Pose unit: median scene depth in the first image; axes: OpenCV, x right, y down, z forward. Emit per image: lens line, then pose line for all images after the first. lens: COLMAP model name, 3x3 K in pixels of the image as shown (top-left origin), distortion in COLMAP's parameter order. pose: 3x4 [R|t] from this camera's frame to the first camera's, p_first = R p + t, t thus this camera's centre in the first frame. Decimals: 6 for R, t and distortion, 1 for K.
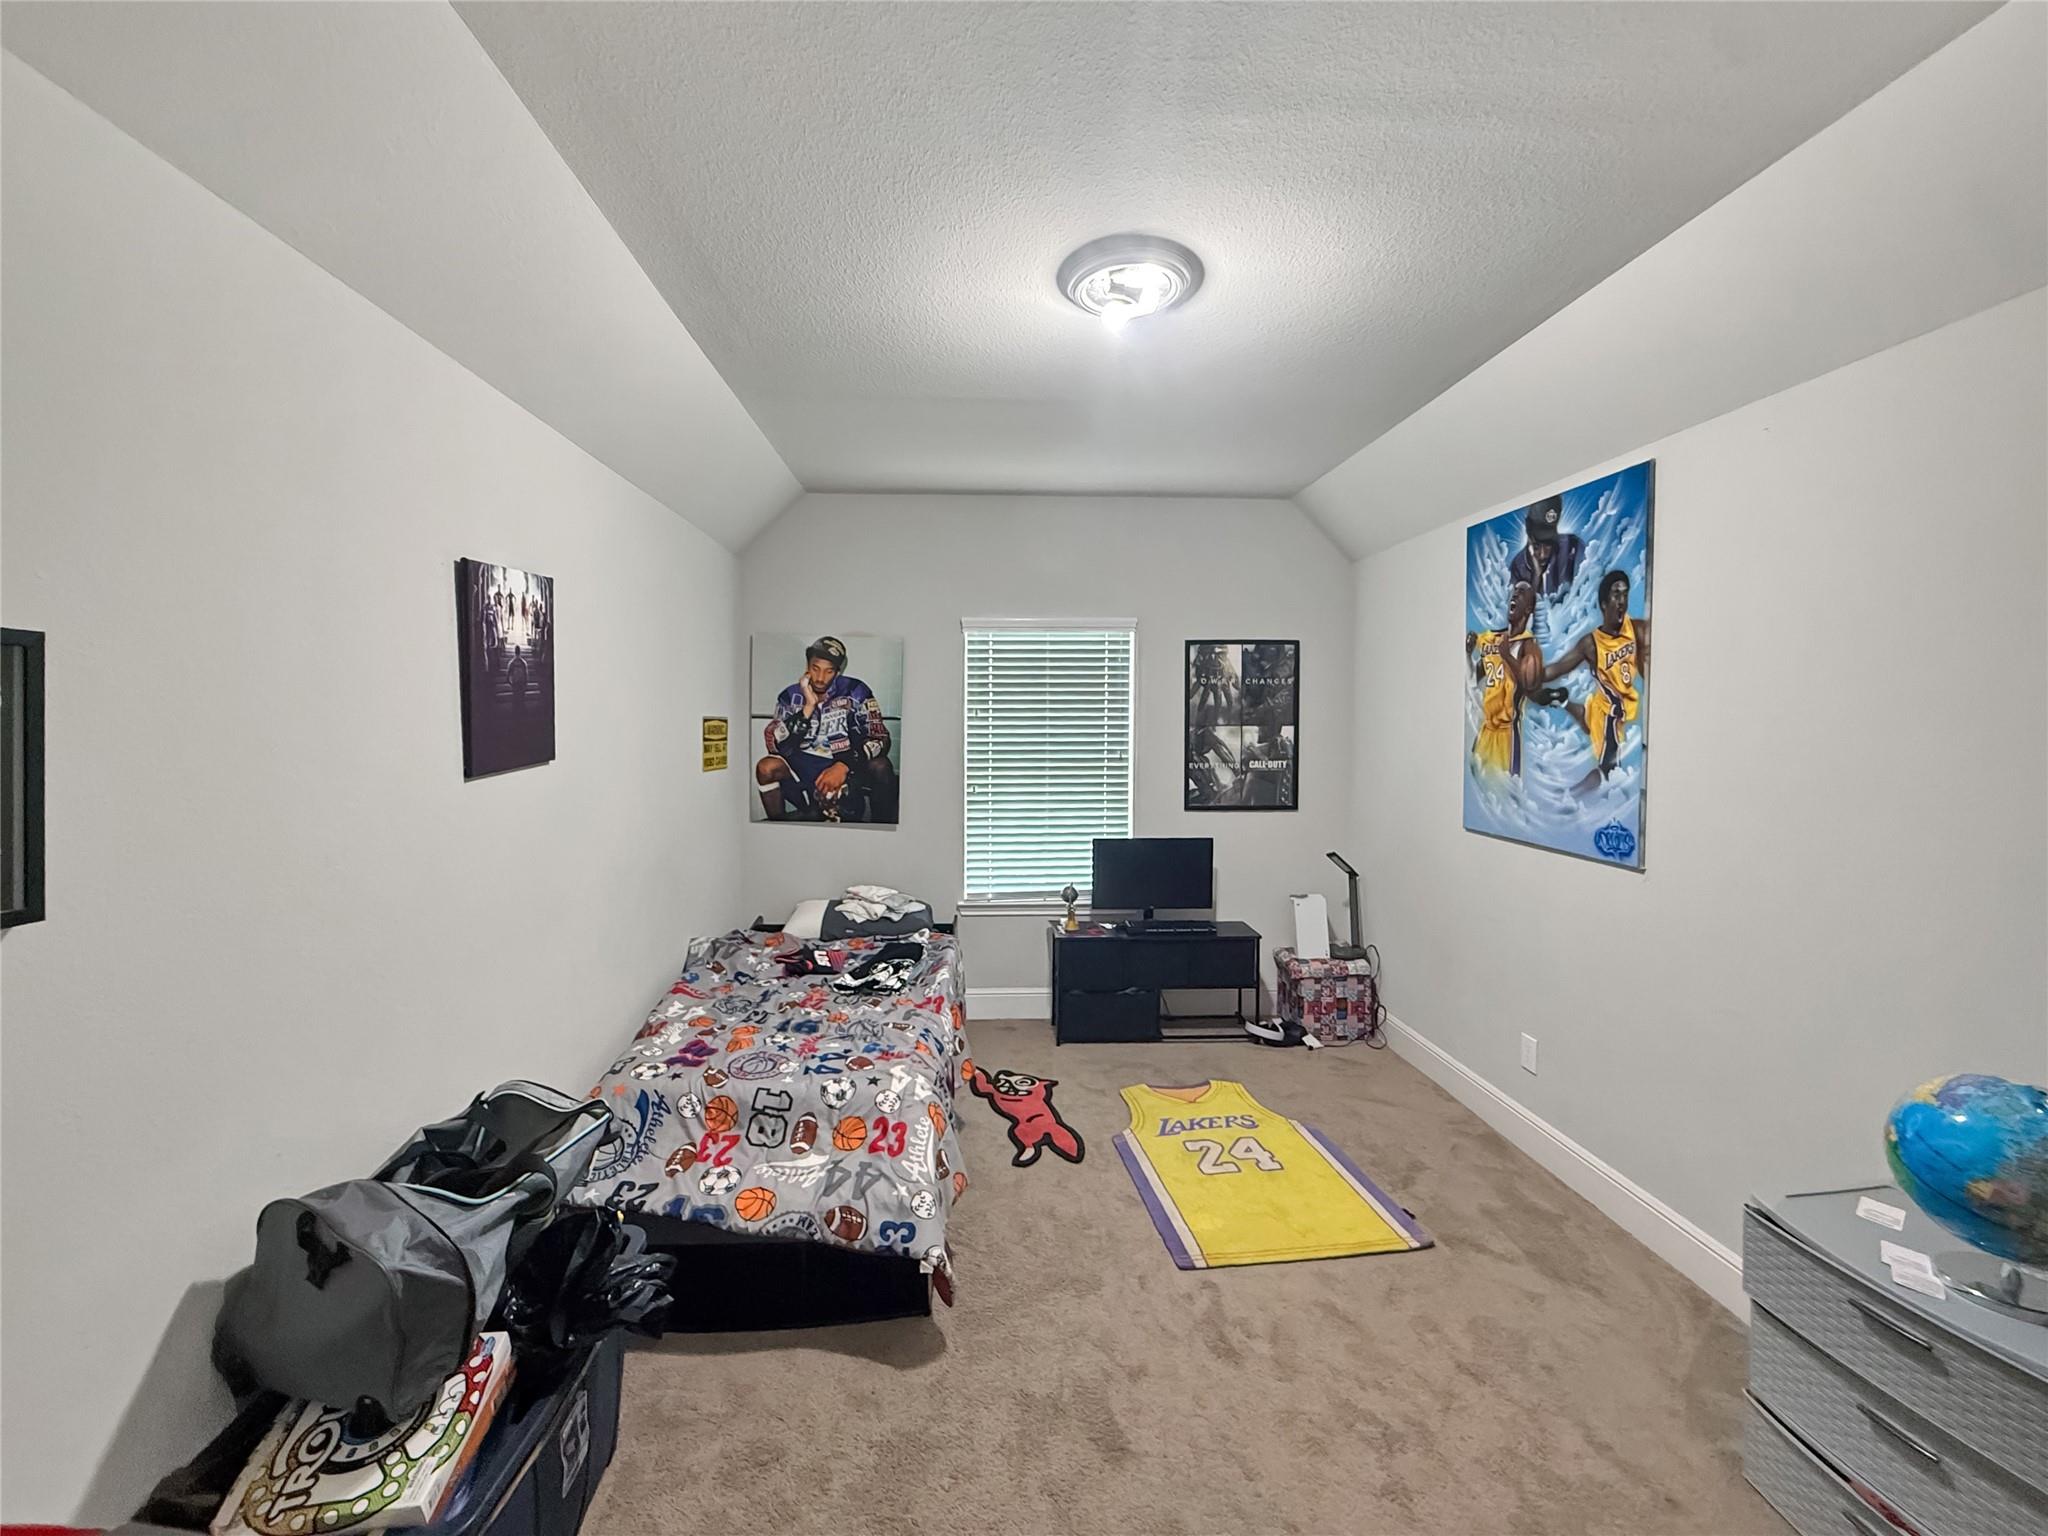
lens RADIAL K [[811.5, 0, 1019.5], [0, 811.5, 783.4], [0, 0, 1]] dist [-0.002390, -0.000372]
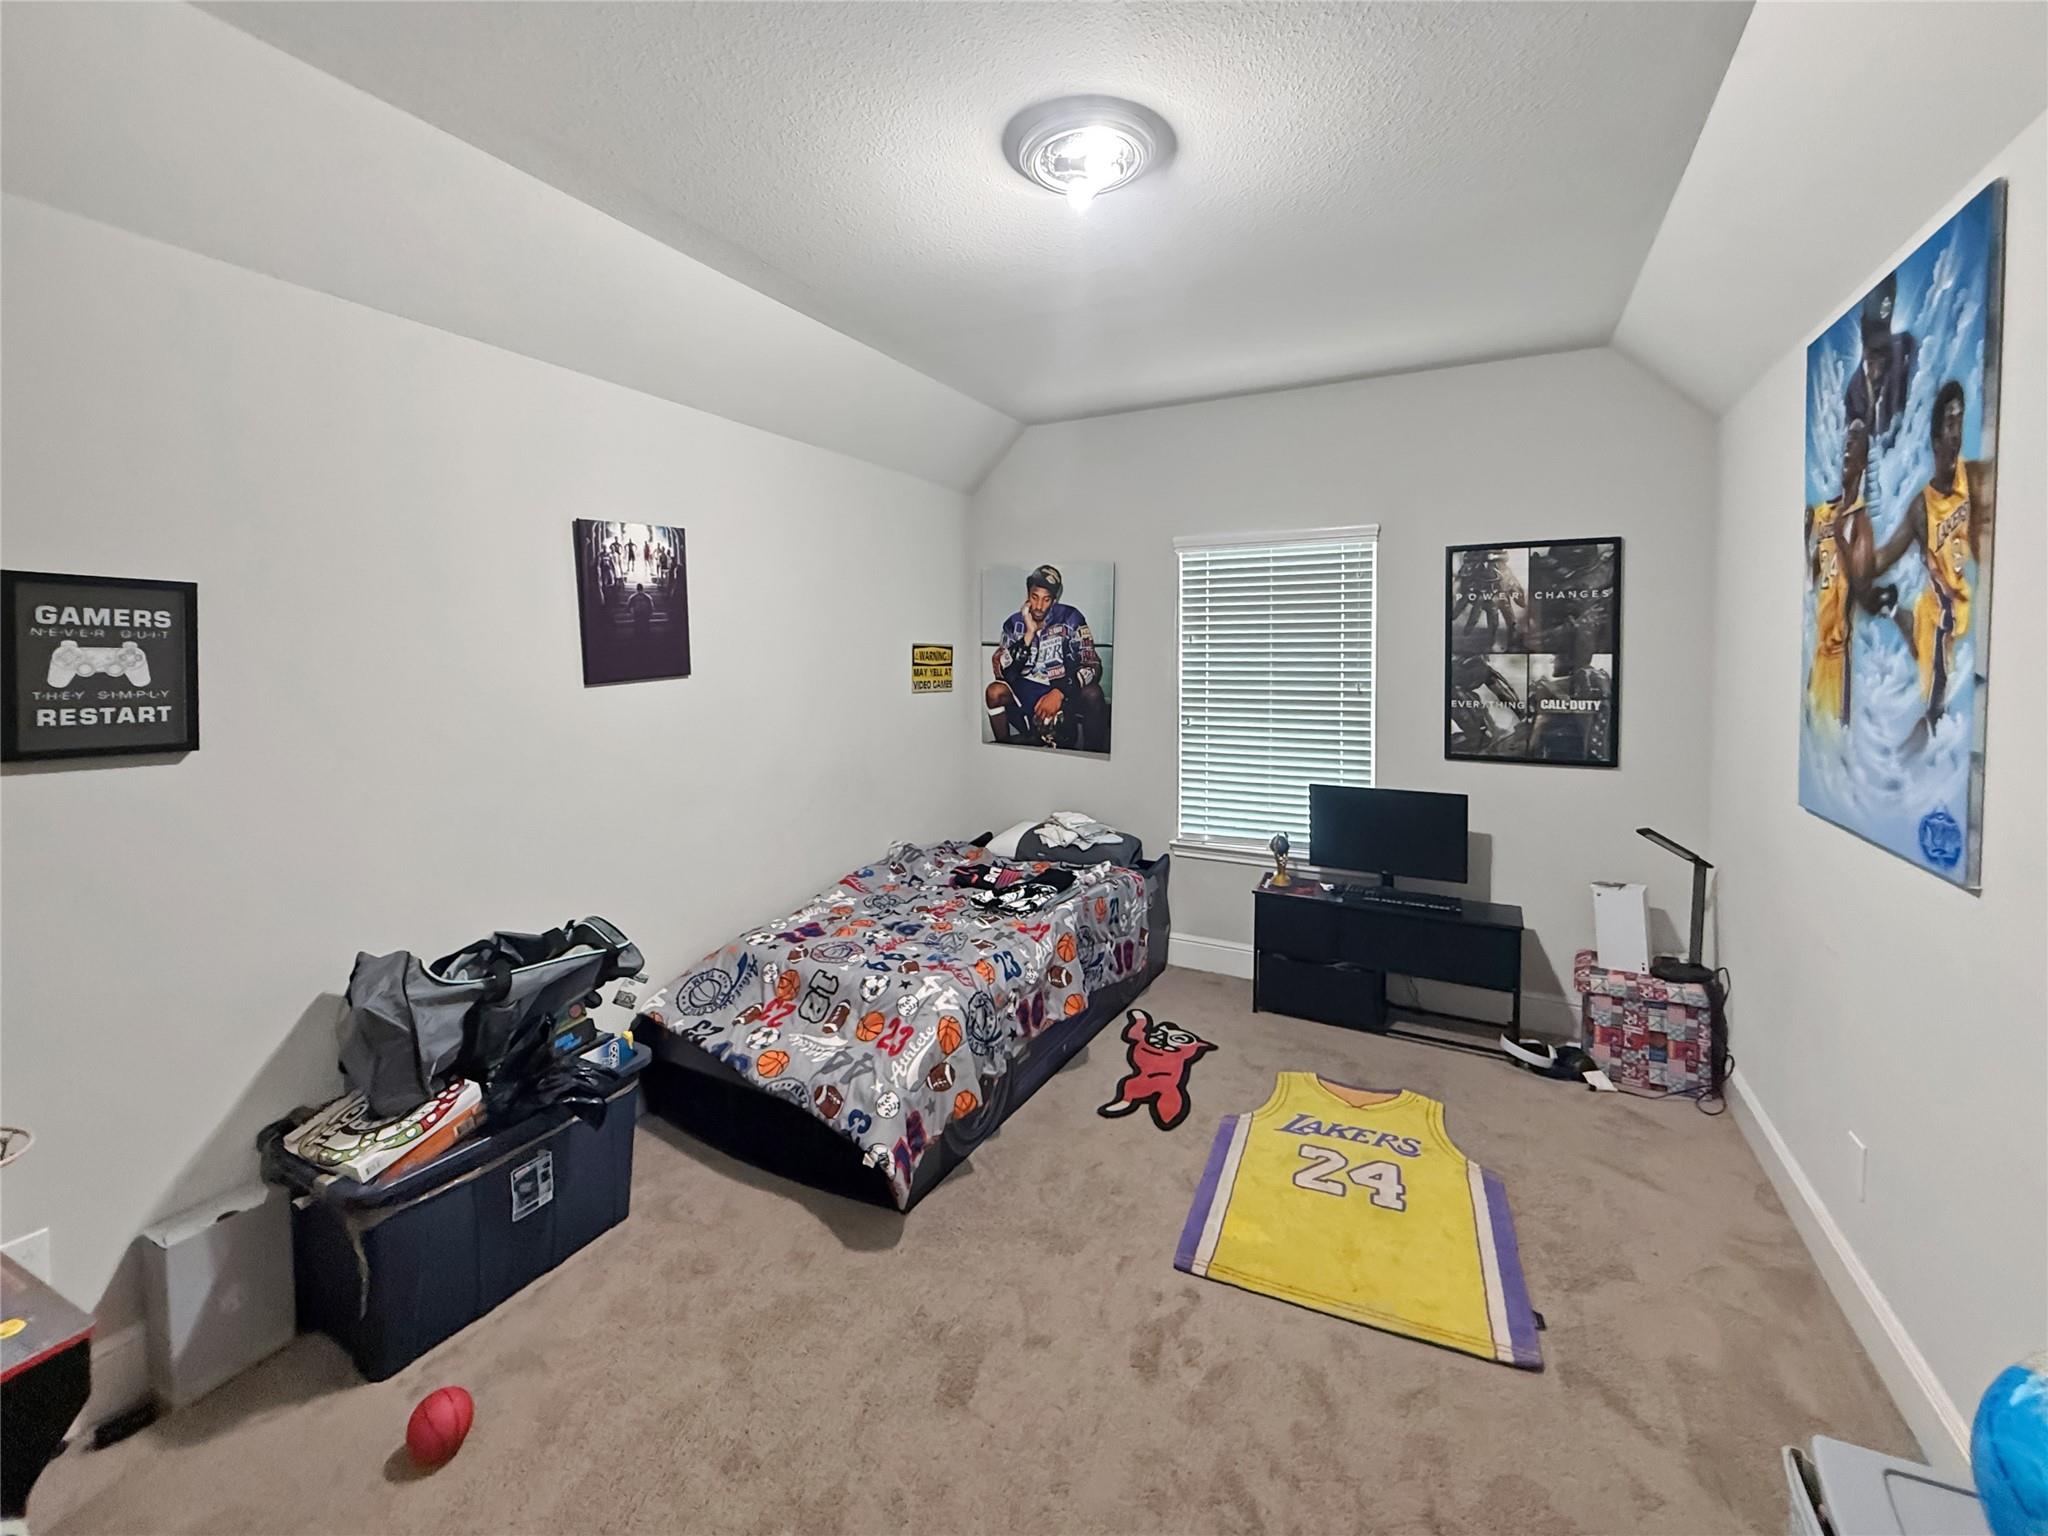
lens RADIAL K [[836.6, 0, 1026.8], [0, 836.6, 729.4], [0, 0, 1]] dist [-0.000956, -0.000488]
pose [[0.864240, 0.046159, -0.500957, 0.363076], [-0.040767, 0.998933, 0.021712, 0.004149], [0.501425, 0.001658, 0.865200, 0.102465]]
